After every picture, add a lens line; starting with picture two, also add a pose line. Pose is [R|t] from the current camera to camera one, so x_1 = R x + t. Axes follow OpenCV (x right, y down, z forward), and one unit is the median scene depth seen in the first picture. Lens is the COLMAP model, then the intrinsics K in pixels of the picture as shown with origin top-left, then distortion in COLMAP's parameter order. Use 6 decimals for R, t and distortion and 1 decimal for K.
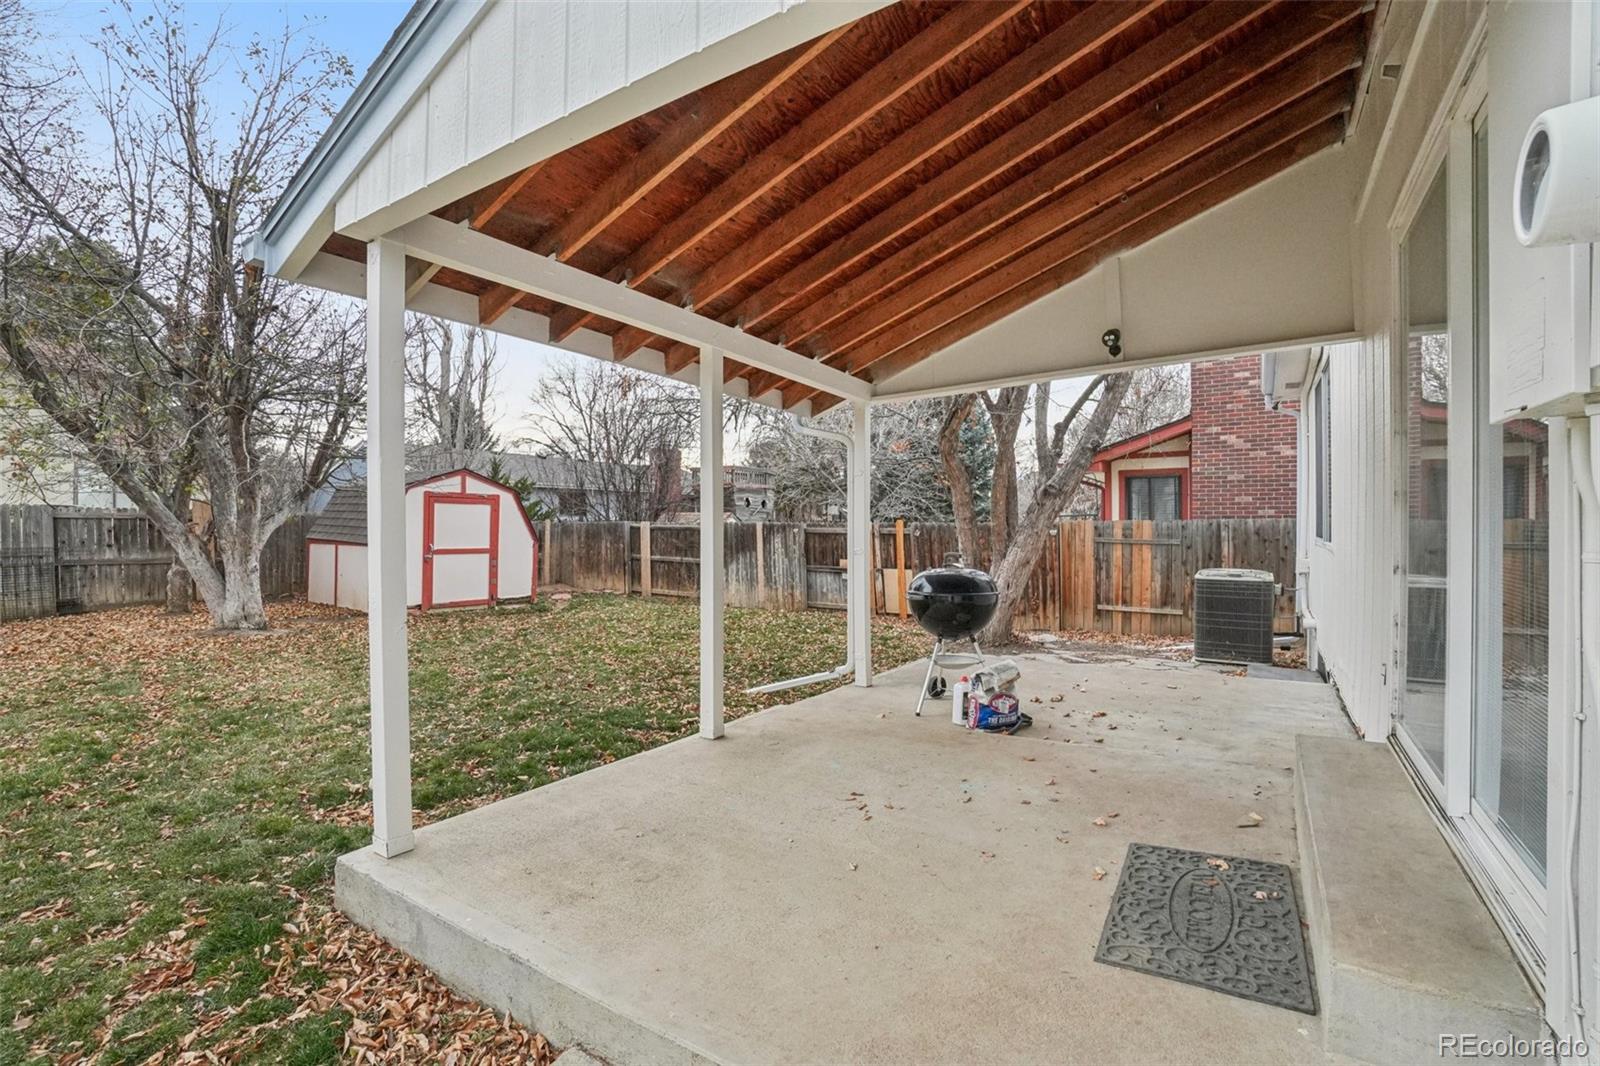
lens RADIAL K [[708.0, 0, 800.0], [0, 708.0, 533.0], [0, 0, 1]] dist [-0.075483, 0.027346]
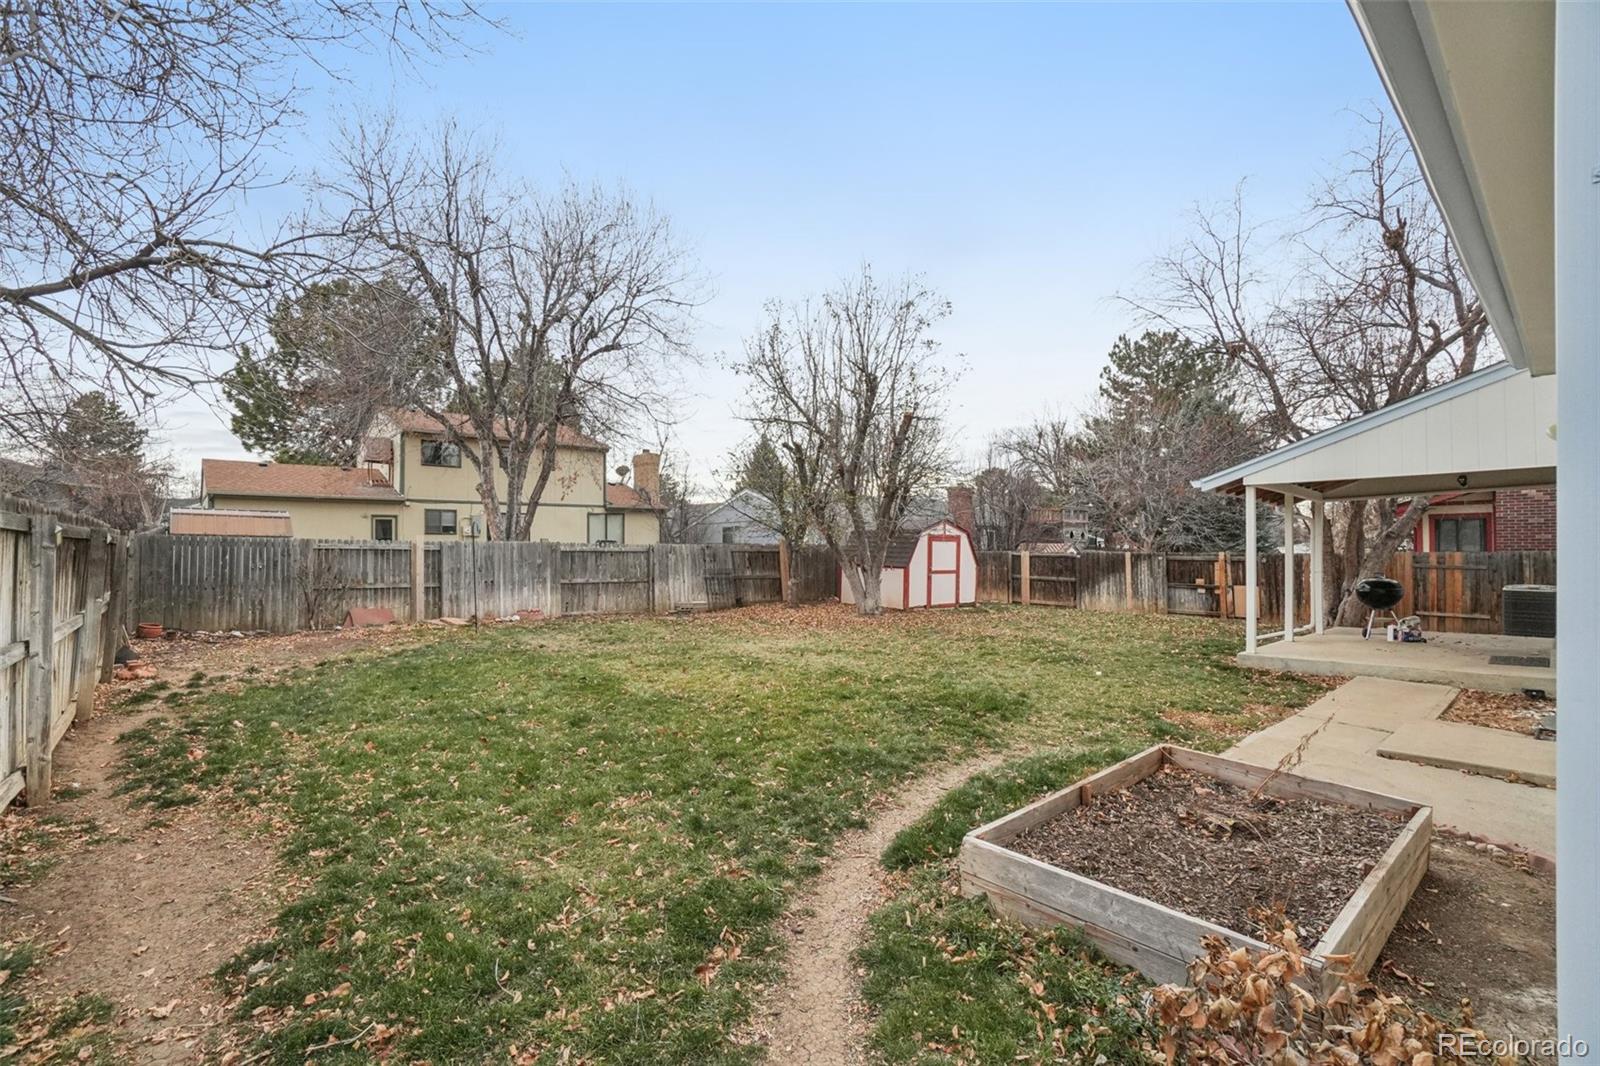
lens RADIAL K [[708.0, 0, 800.0], [0, 708.0, 533.0], [0, 0, 1]] dist [-0.075483, 0.027346]
pose [[0.962325, -0.007383, -0.271800, -0.350889], [-0.001711, 0.999447, -0.033207, -0.007108], [0.271895, 0.032421, 0.961781, -0.579345]]
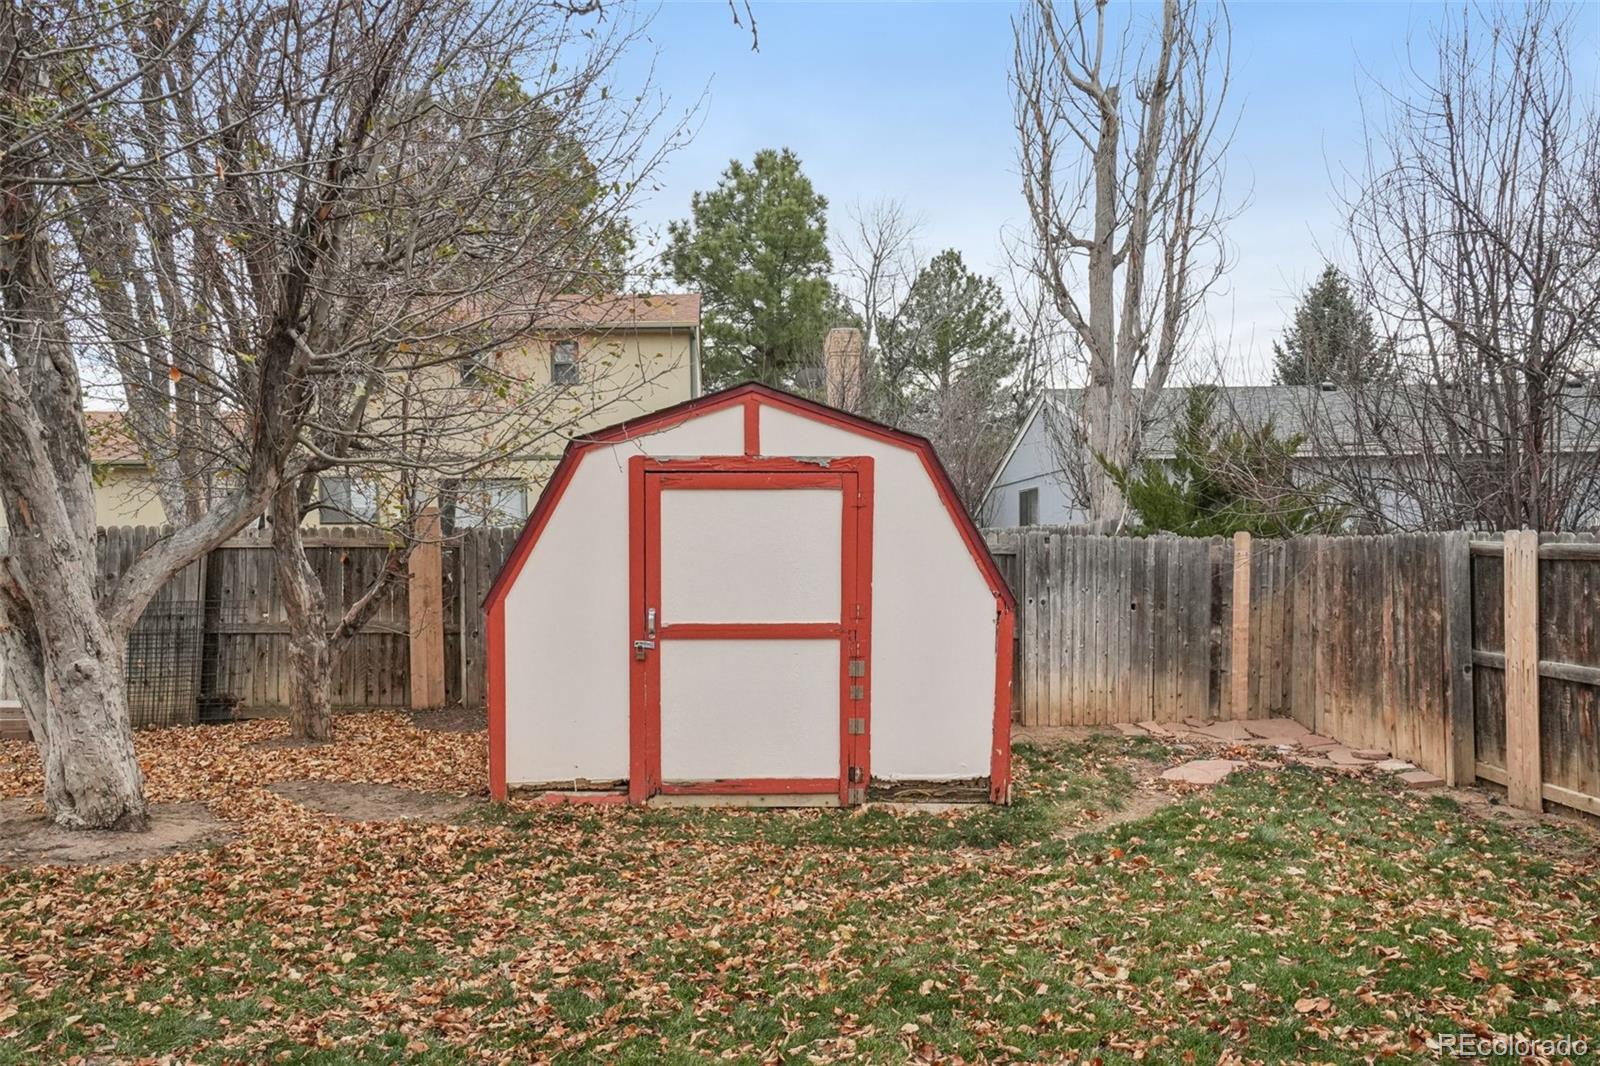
lens RADIAL K [[1177.7, 0, 800.3], [0, 1177.7, 592.8], [0, 0, 1]] dist [0.040842, -0.000125]
pose [[0.584817, 0.016630, -0.810995, -0.010715], [0.002224, 0.999753, 0.022104, -0.004425], [0.811163, -0.014731, 0.584635, 0.660380]]
